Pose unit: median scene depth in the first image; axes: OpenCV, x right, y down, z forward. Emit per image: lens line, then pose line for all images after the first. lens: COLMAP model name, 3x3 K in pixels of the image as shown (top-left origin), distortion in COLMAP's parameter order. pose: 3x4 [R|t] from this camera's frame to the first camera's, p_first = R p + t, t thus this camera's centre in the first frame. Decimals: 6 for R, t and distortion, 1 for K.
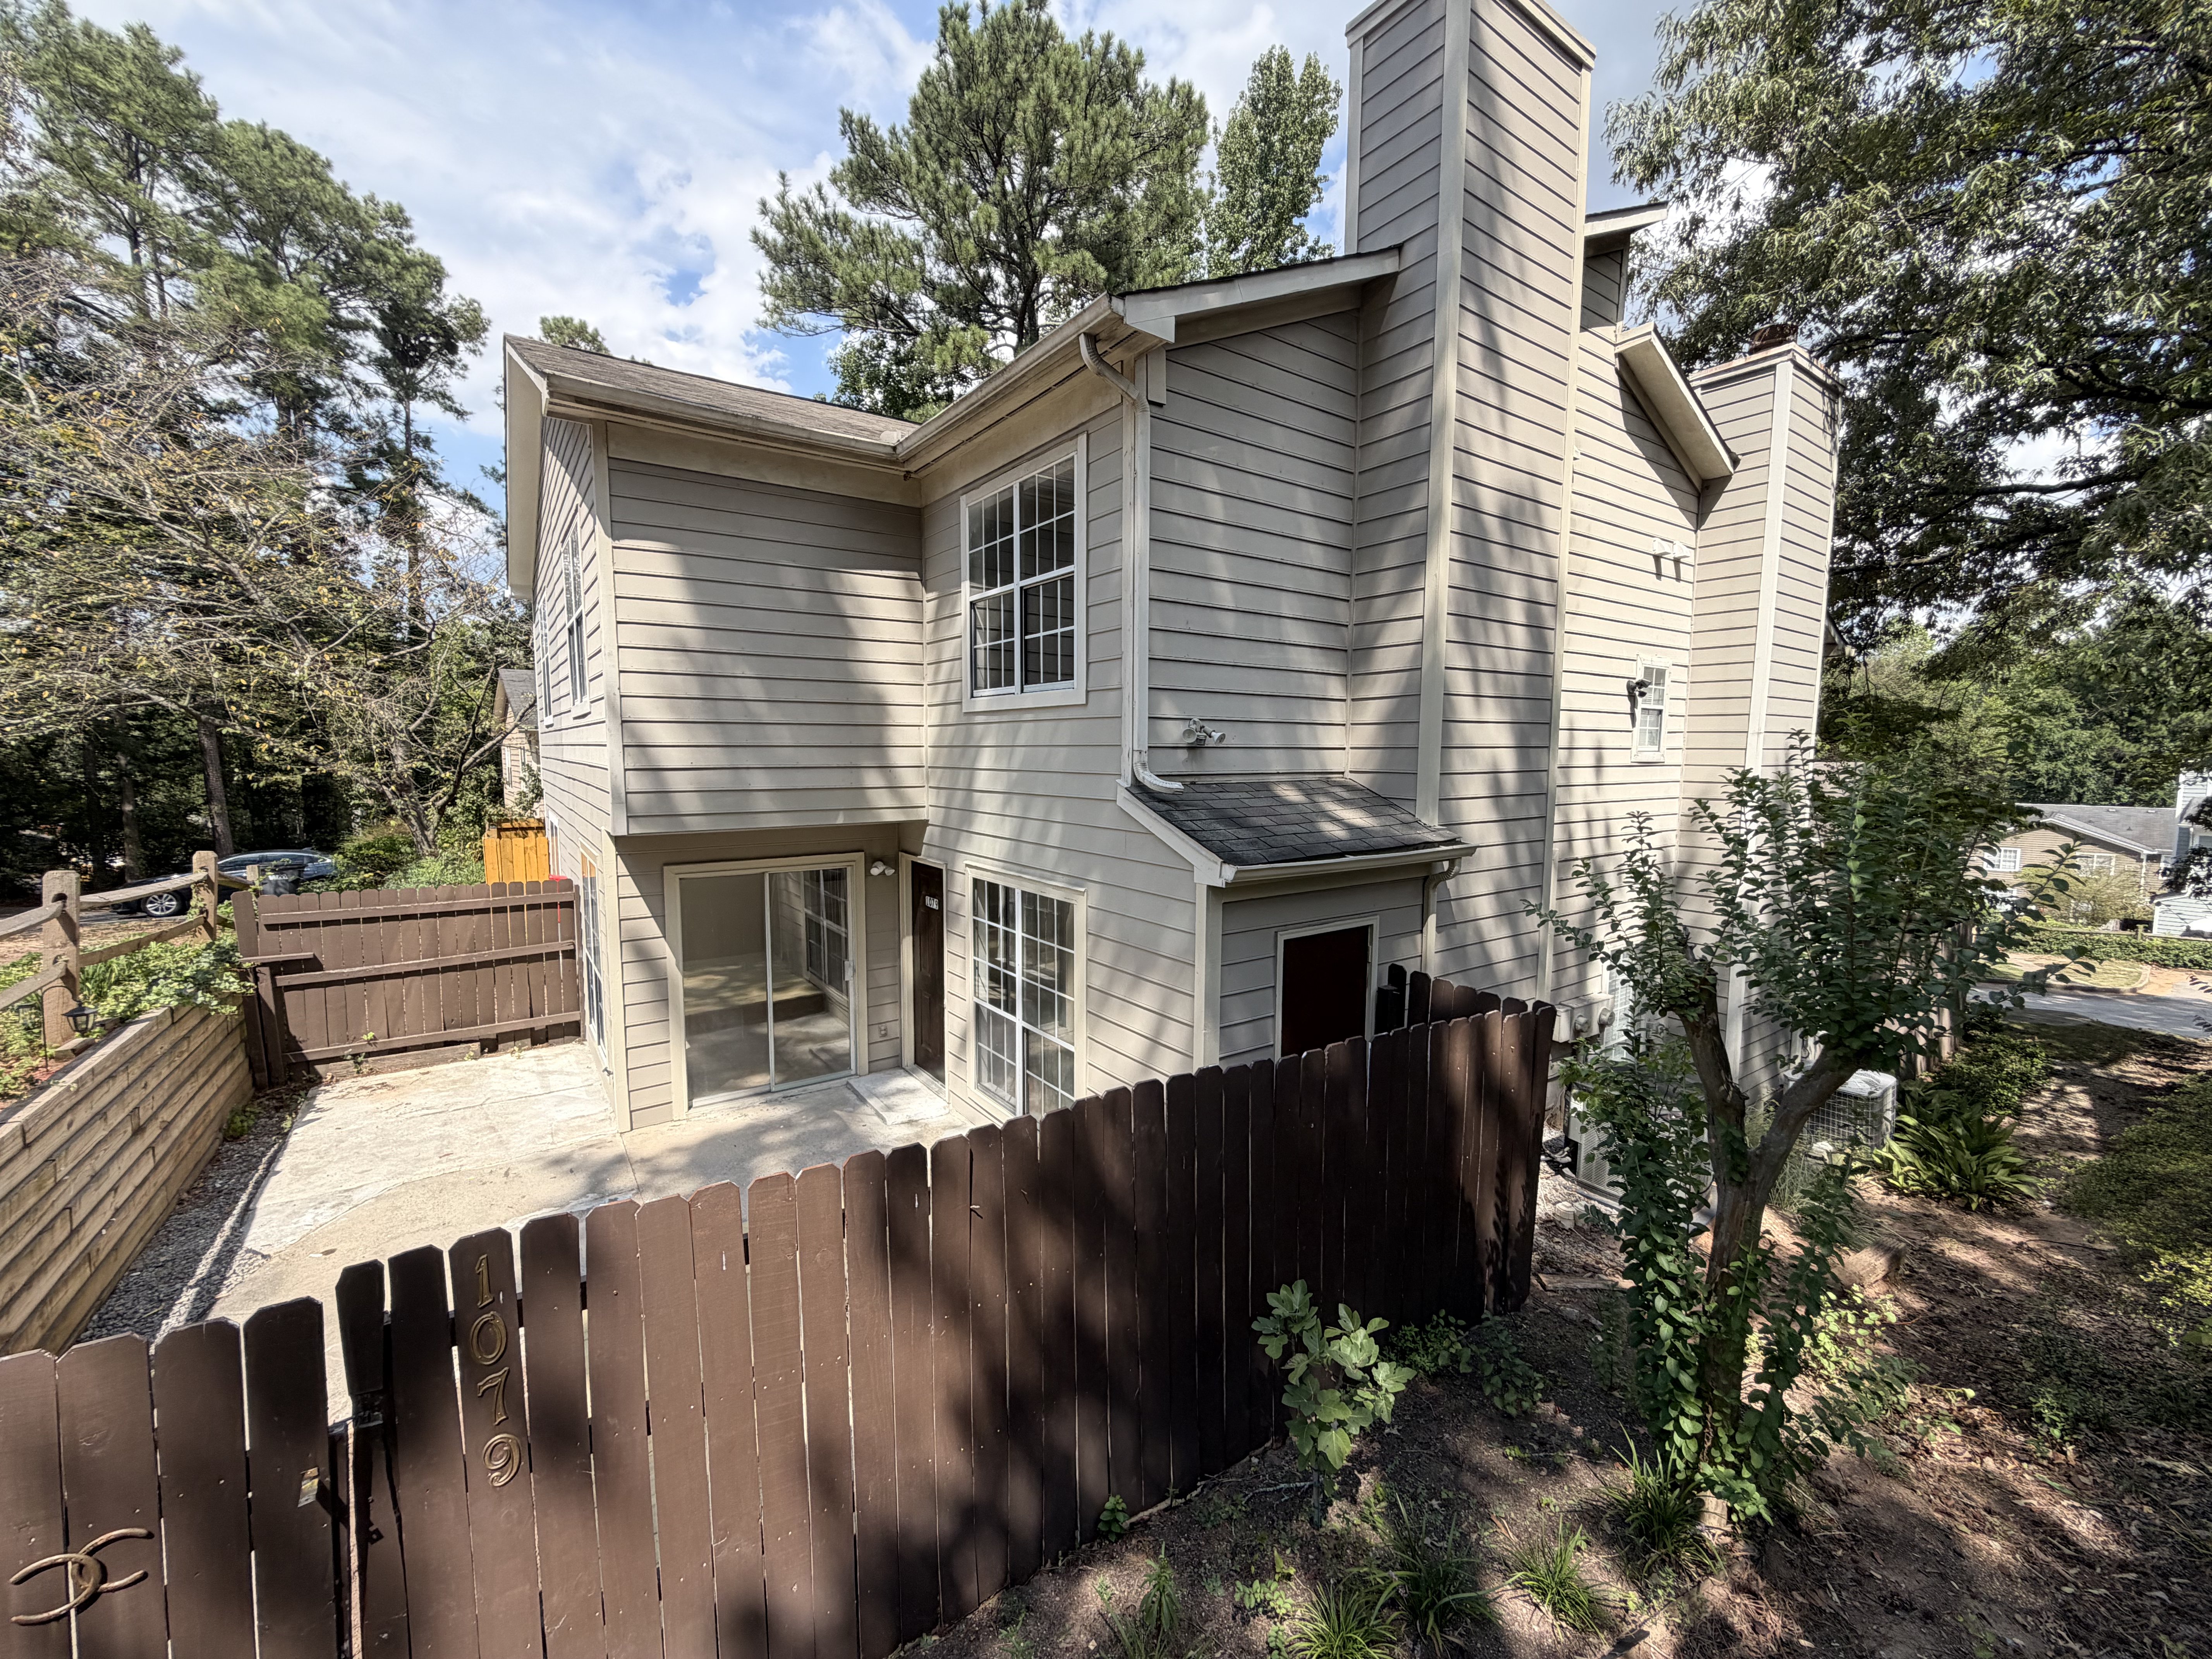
lens RADIAL K [[881.9, 0, 1107.5], [0, 881.9, 832.3], [0, 0, 1]] dist [-0.001750, 0.000056]
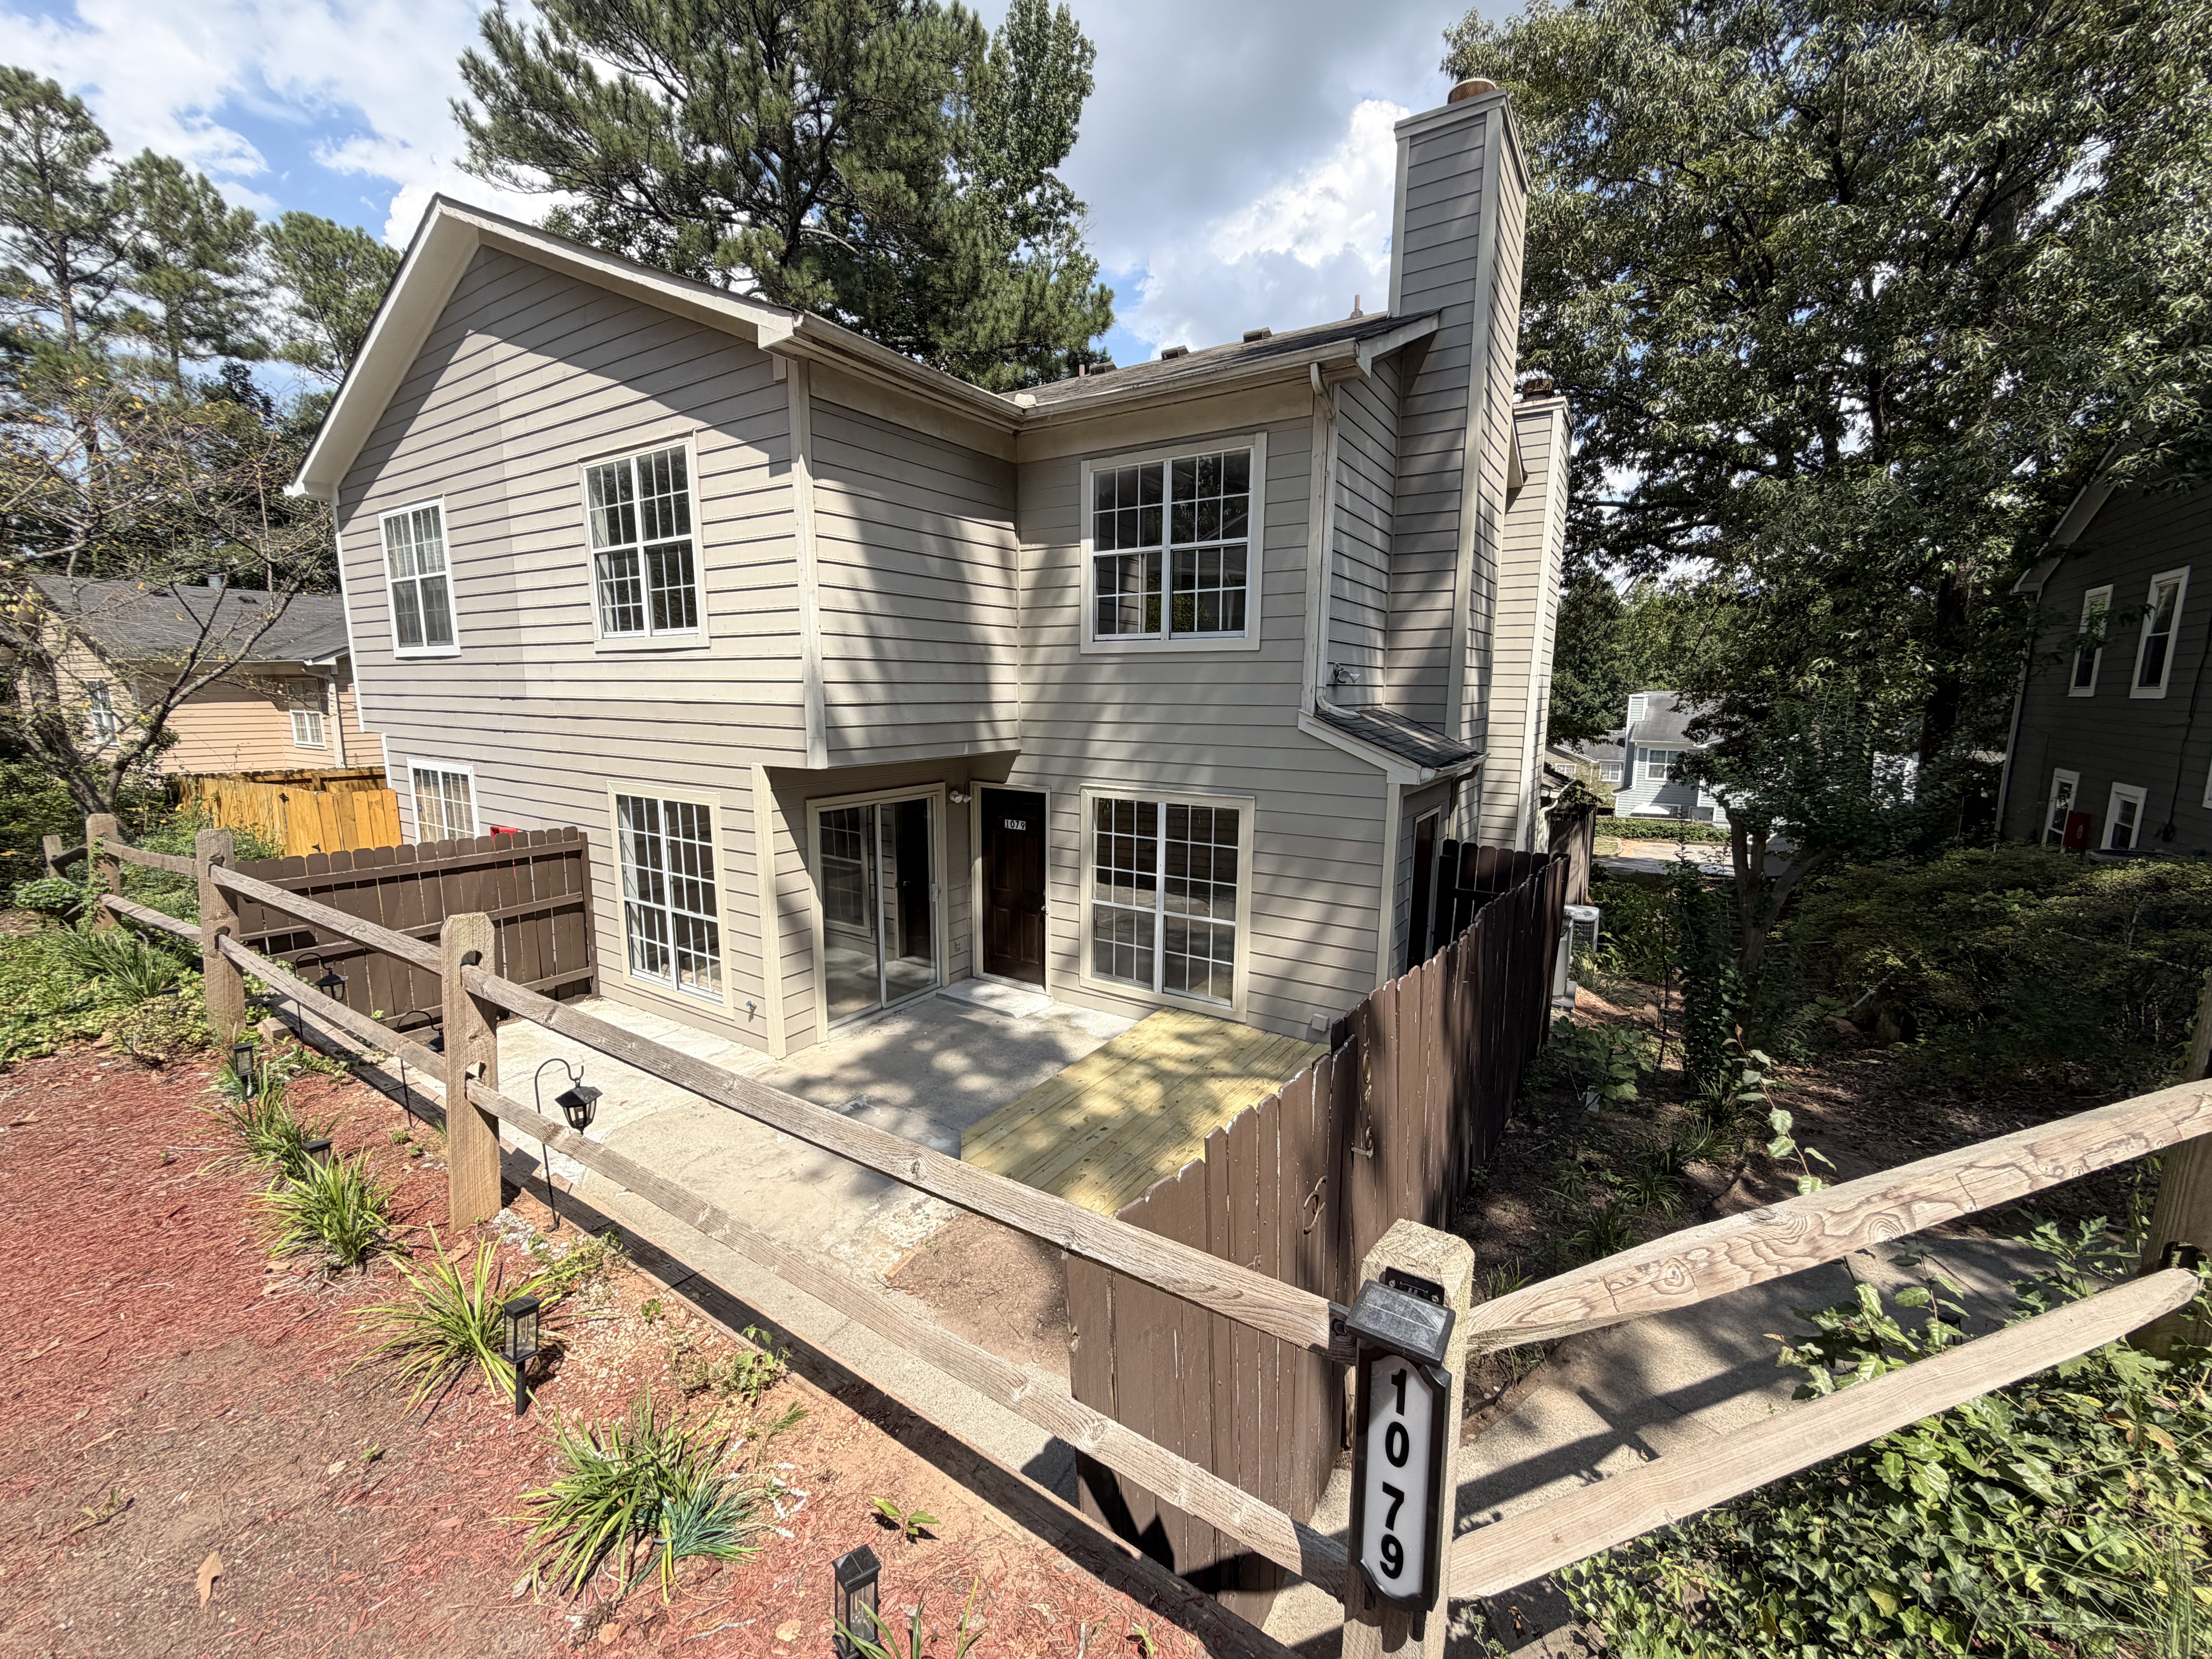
lens RADIAL K [[881.9, 0, 1108.6], [0, 881.9, 827.0], [0, 0, 1]] dist [-0.001750, 0.000056]
pose [[0.925417, -0.057589, 0.374549, -0.563441], [0.033276, 0.996917, 0.071063, 0.008177], [-0.377487, -0.053300, 0.924480, -0.081259]]
